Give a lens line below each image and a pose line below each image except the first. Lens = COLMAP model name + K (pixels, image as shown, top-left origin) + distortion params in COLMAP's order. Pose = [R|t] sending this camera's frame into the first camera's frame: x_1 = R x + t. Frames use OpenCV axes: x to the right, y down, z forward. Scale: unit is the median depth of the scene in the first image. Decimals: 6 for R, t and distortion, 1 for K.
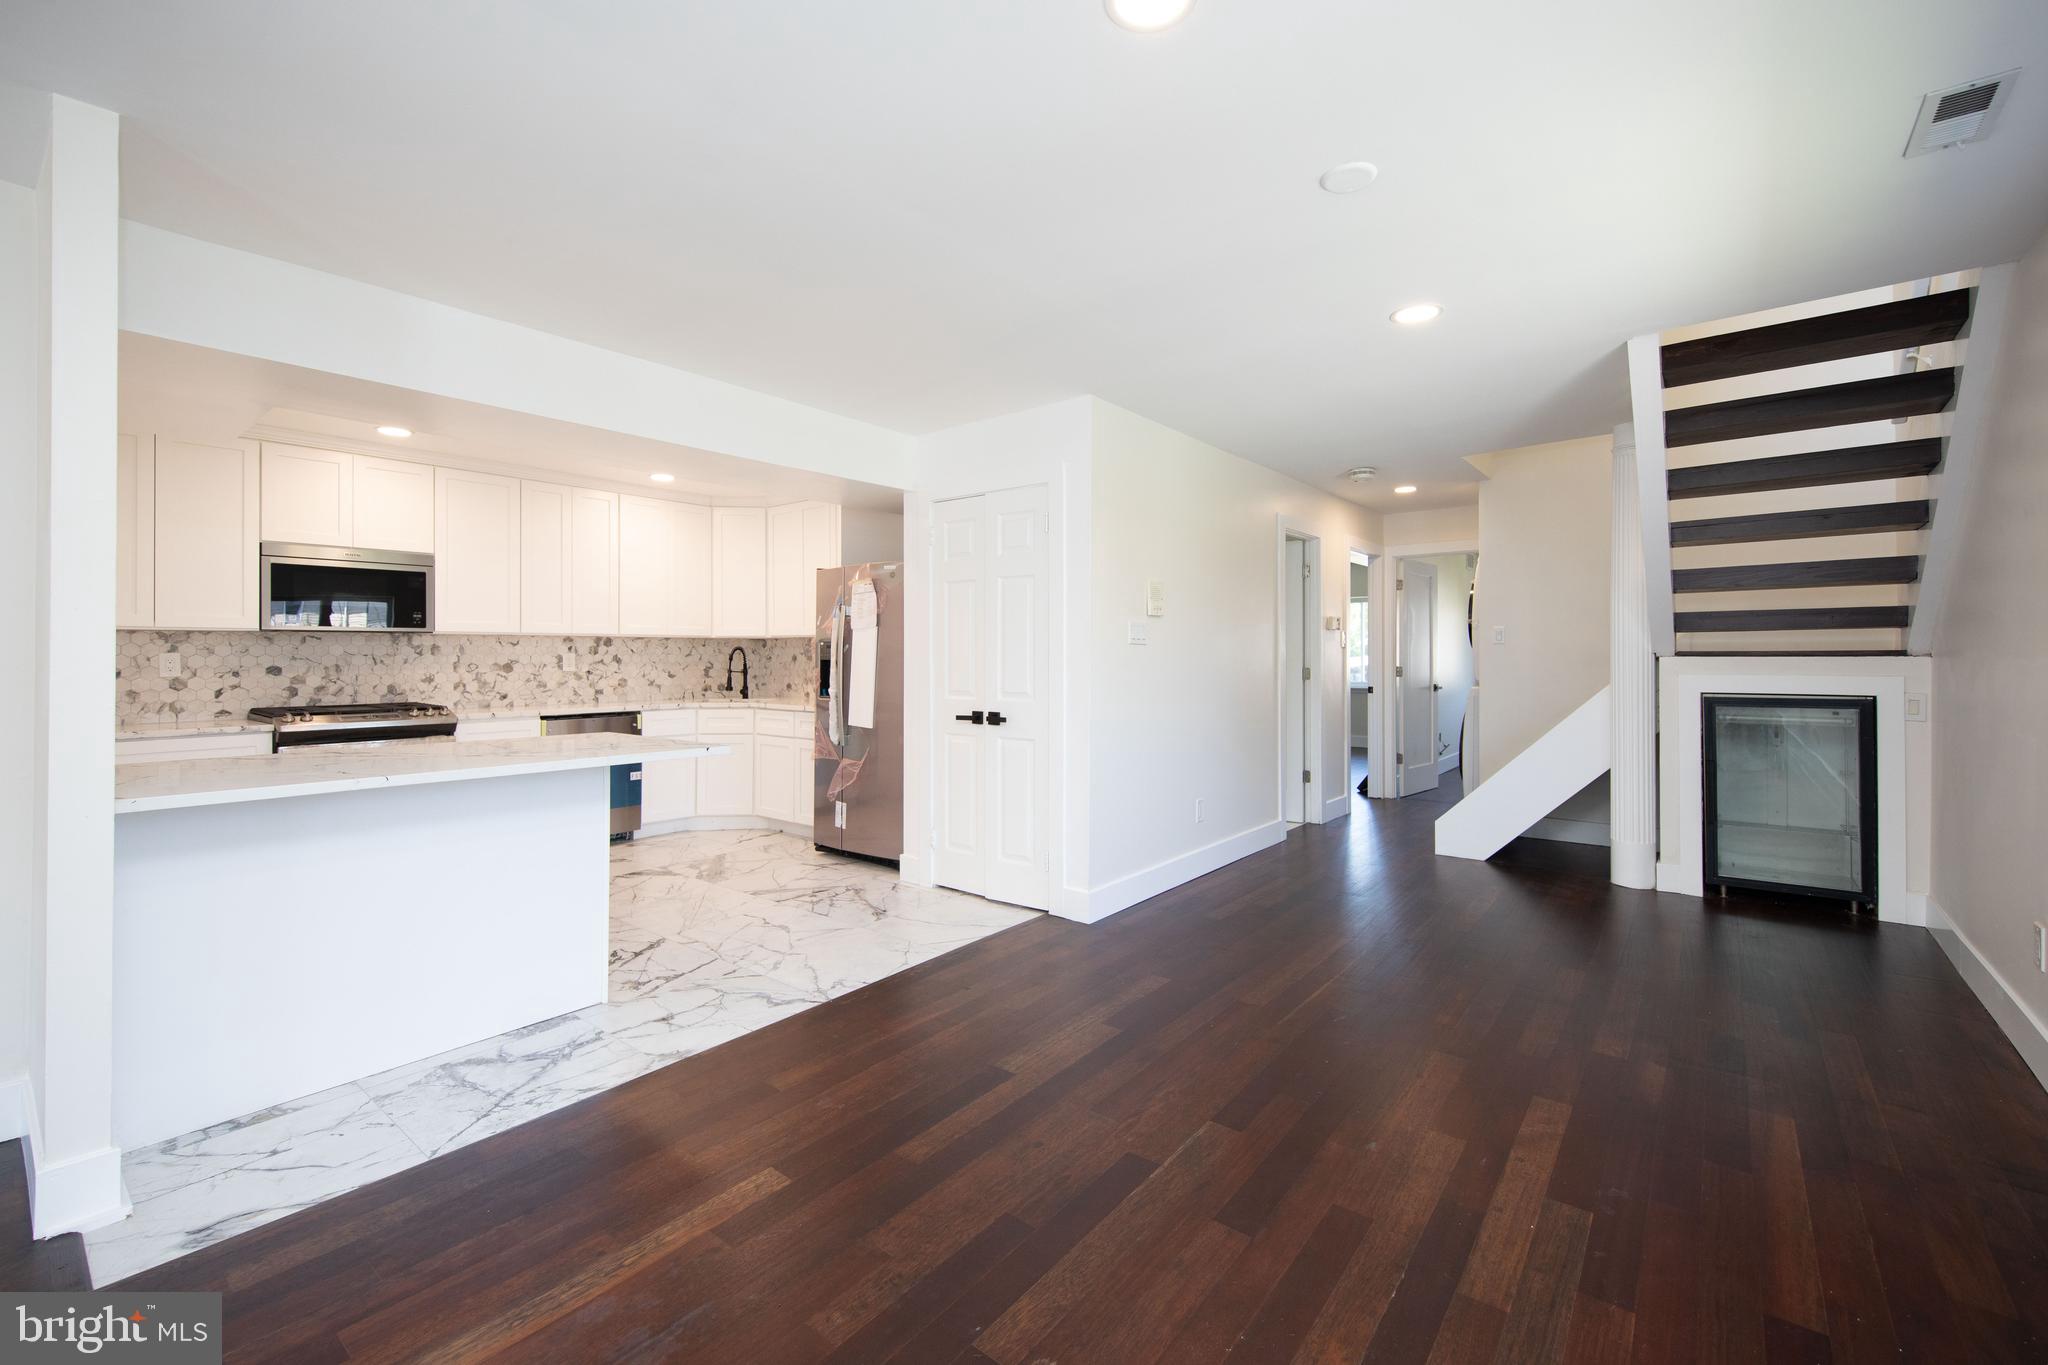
lens RADIAL K [[866.2, 0, 1032.2], [0, 866.2, 648.6], [0, 0, 1]] dist [0.001472, 0.000004]
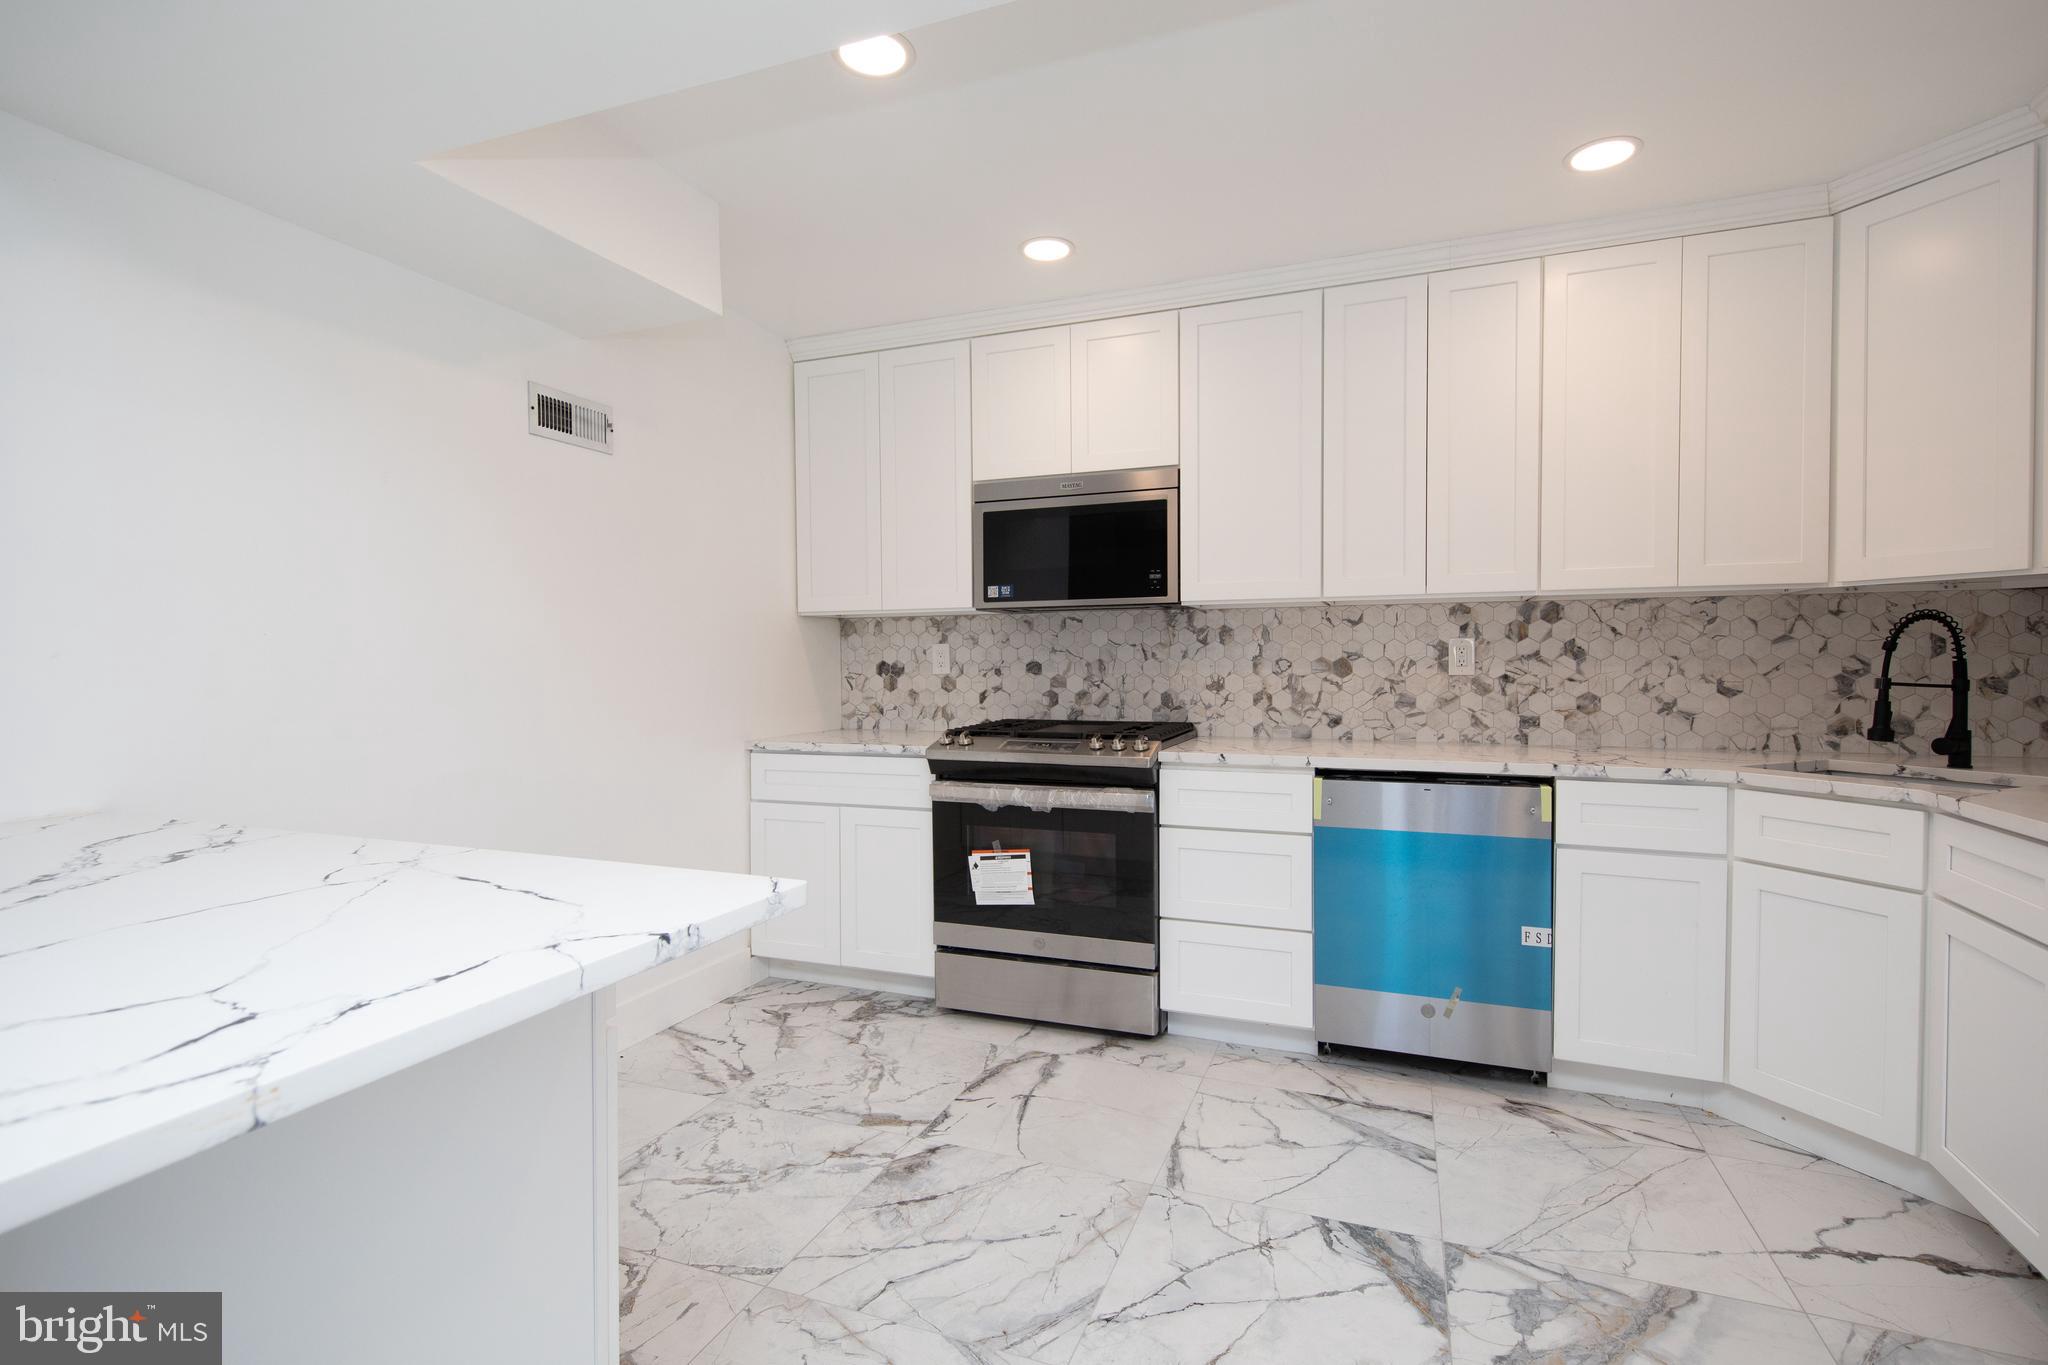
lens RADIAL K [[979.6, 0, 1033.7], [0, 979.6, 677.2], [0, 0, 1]] dist [0.014950, -0.009541]
pose [[0.289876, 0.018717, -0.956881, -0.087380], [0.011882, 0.999661, 0.023153, 0.012352], [0.956990, -0.018081, 0.289556, 0.652370]]
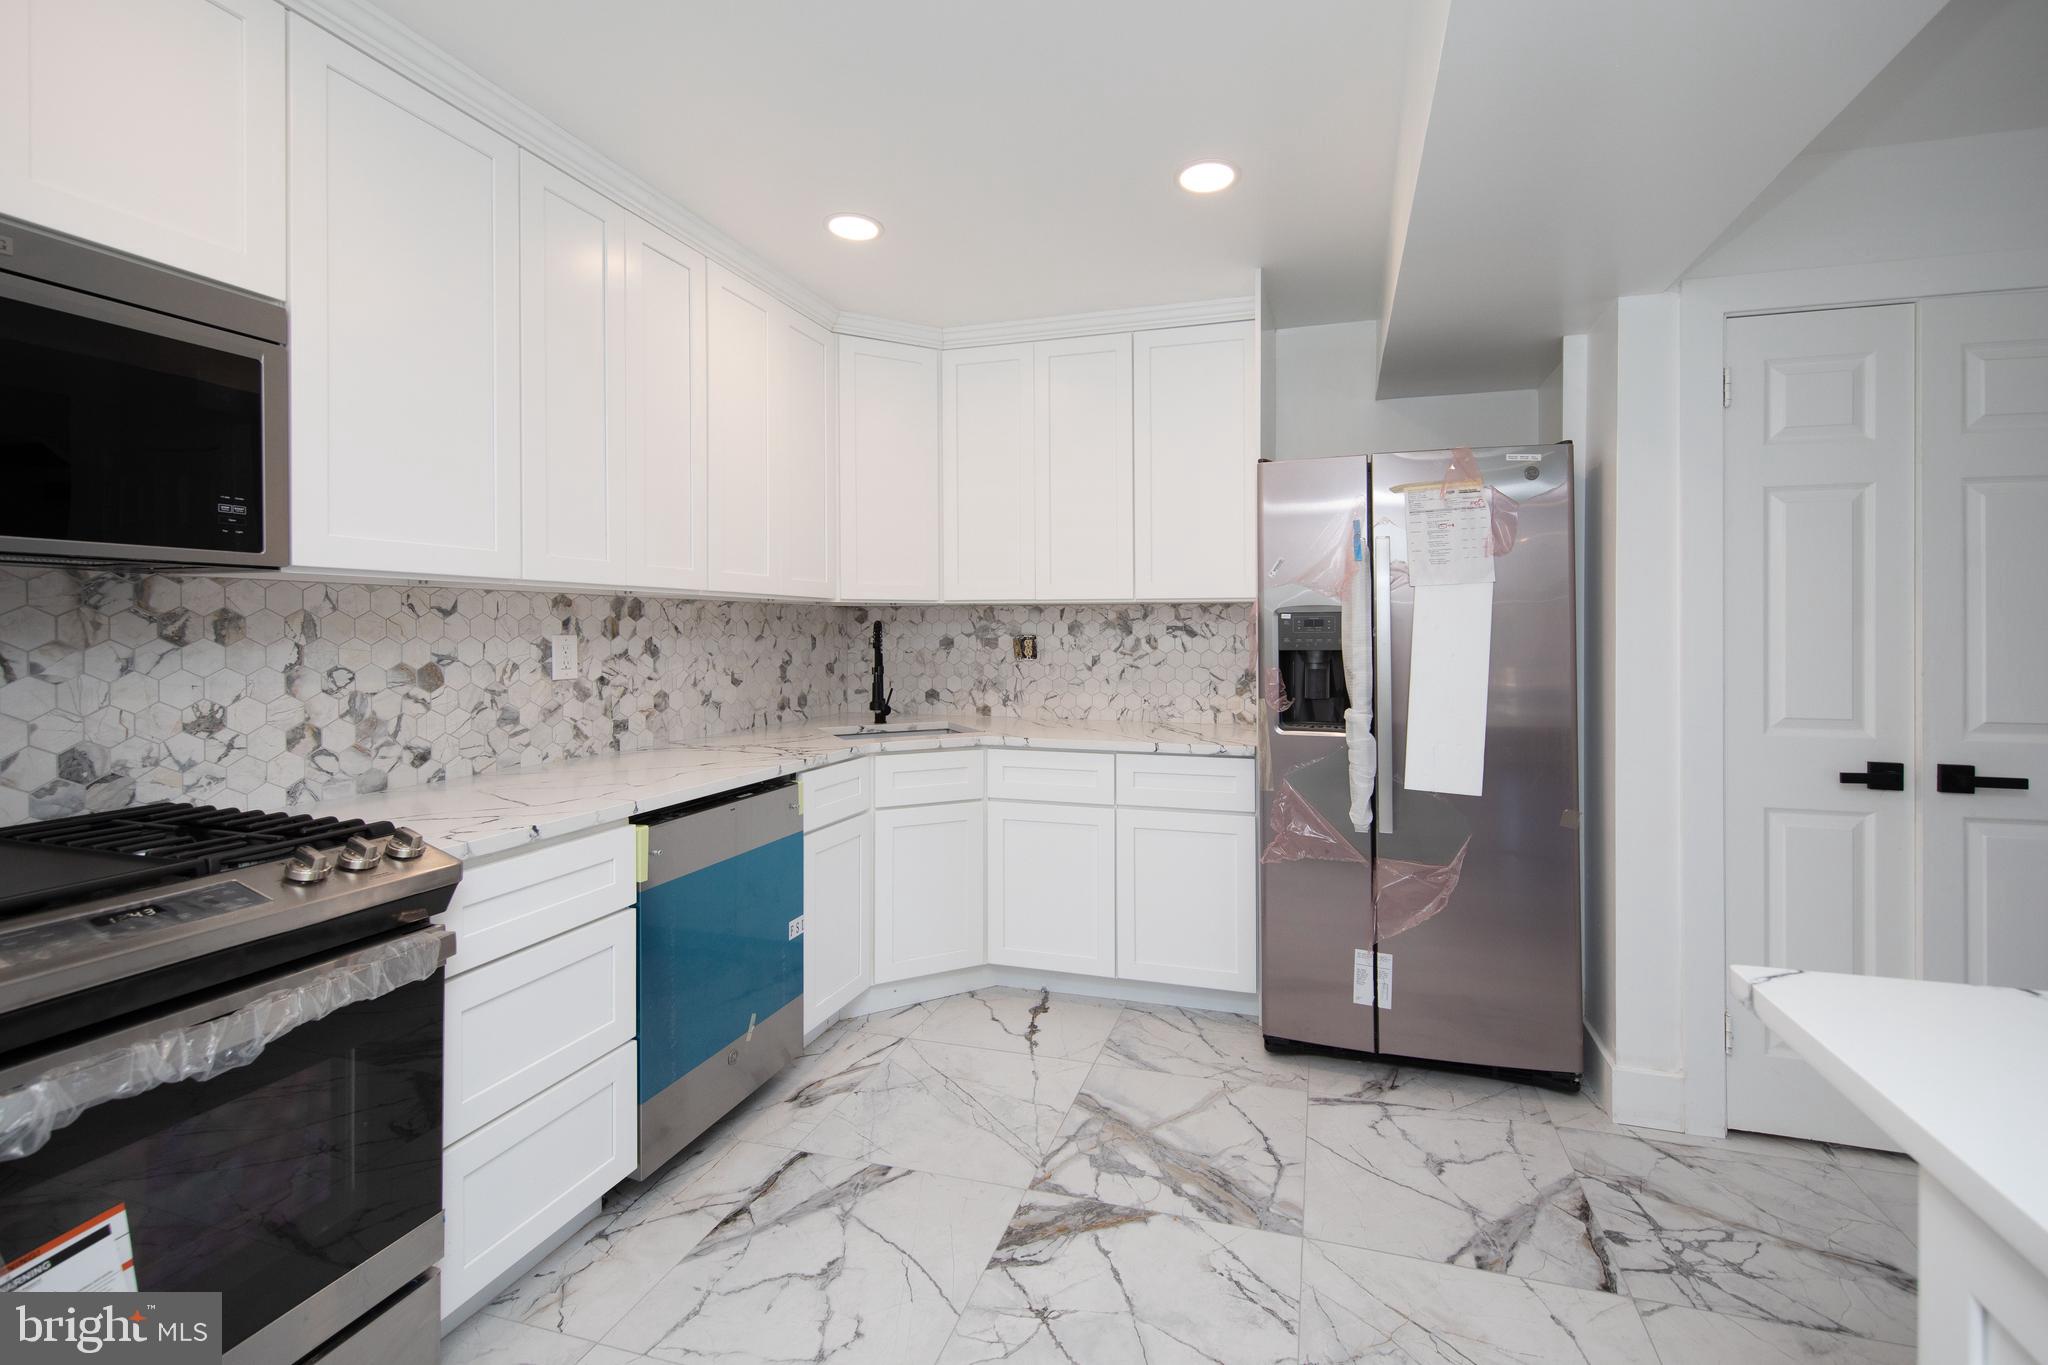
lens RADIAL K [[892.8, 0, 1061.2], [0, 892.8, 628.5], [0, 0, 1]] dist [-0.000655, -0.000729]
pose [[0.921453, 0.002598, 0.388480, -0.512038], [-0.004946, 0.999975, 0.005043, -0.001114], [-0.388457, -0.006568, 0.921443, 0.558508]]
